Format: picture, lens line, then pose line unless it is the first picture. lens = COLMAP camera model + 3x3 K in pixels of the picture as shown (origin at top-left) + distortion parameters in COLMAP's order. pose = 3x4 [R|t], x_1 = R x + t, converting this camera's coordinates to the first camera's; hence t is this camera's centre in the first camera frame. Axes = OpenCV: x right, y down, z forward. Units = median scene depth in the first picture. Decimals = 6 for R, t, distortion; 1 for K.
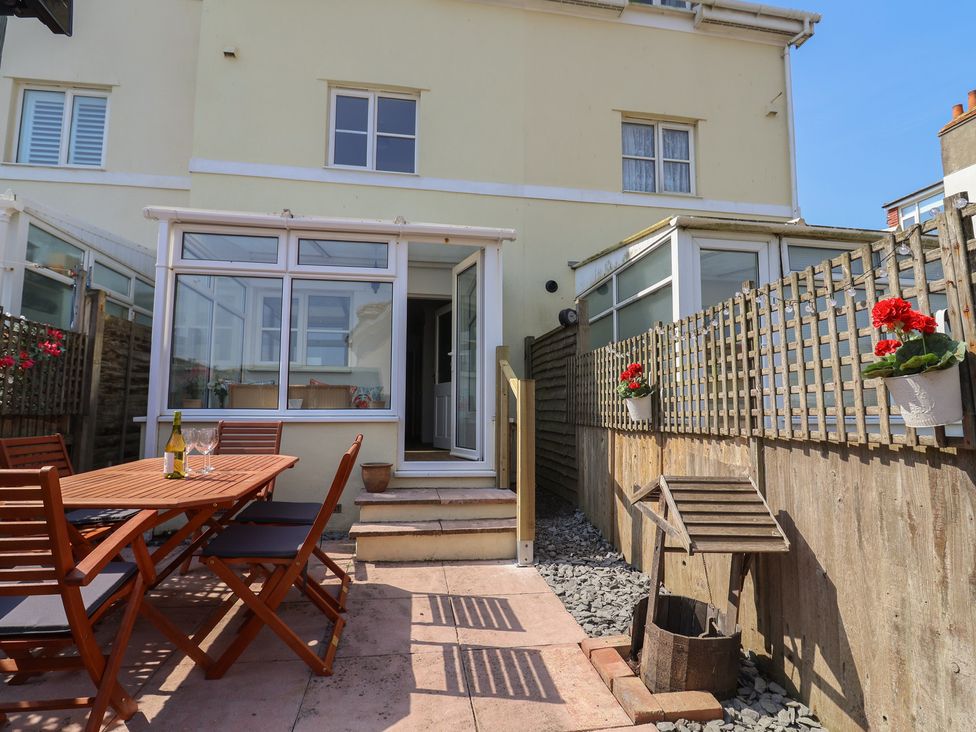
lens RADIAL K [[566.5, 0, 488.0], [0, 566.5, 366.0], [0, 0, 1]] dist [0.019079, -0.030102]
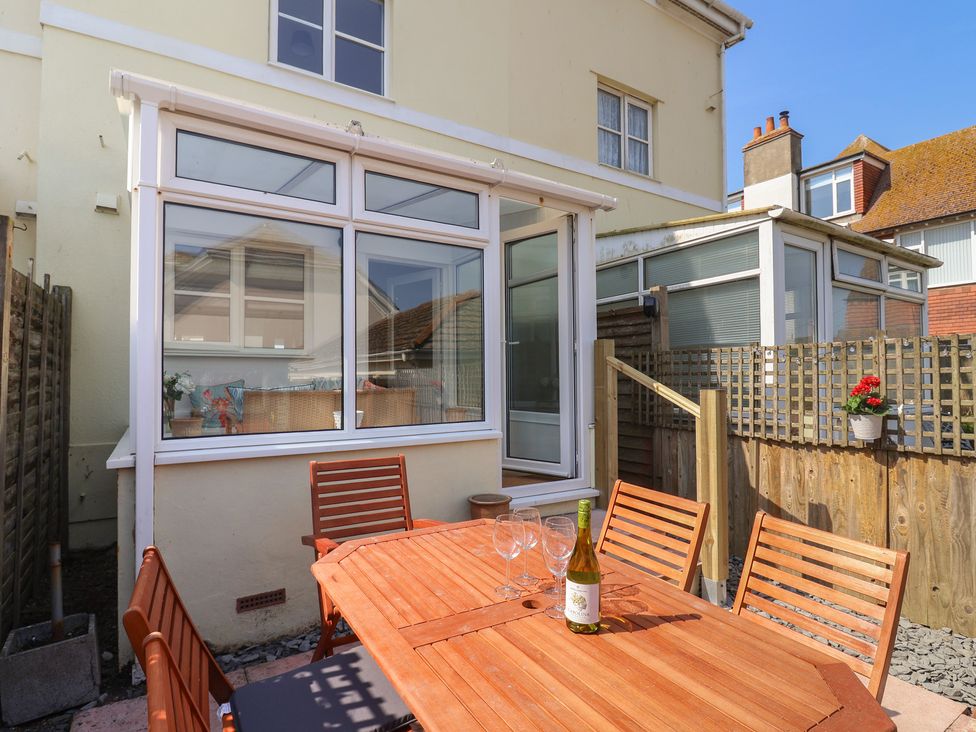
lens RADIAL K [[566.5, 0, 488.0], [0, 566.5, 366.0], [0, 0, 1]] dist [0.019079, -0.030102]
pose [[0.902706, 0.001335, 0.430255, -0.336587], [-0.030089, 0.997743, 0.060033, -0.028247], [-0.429204, -0.067138, 0.900709, 0.225840]]
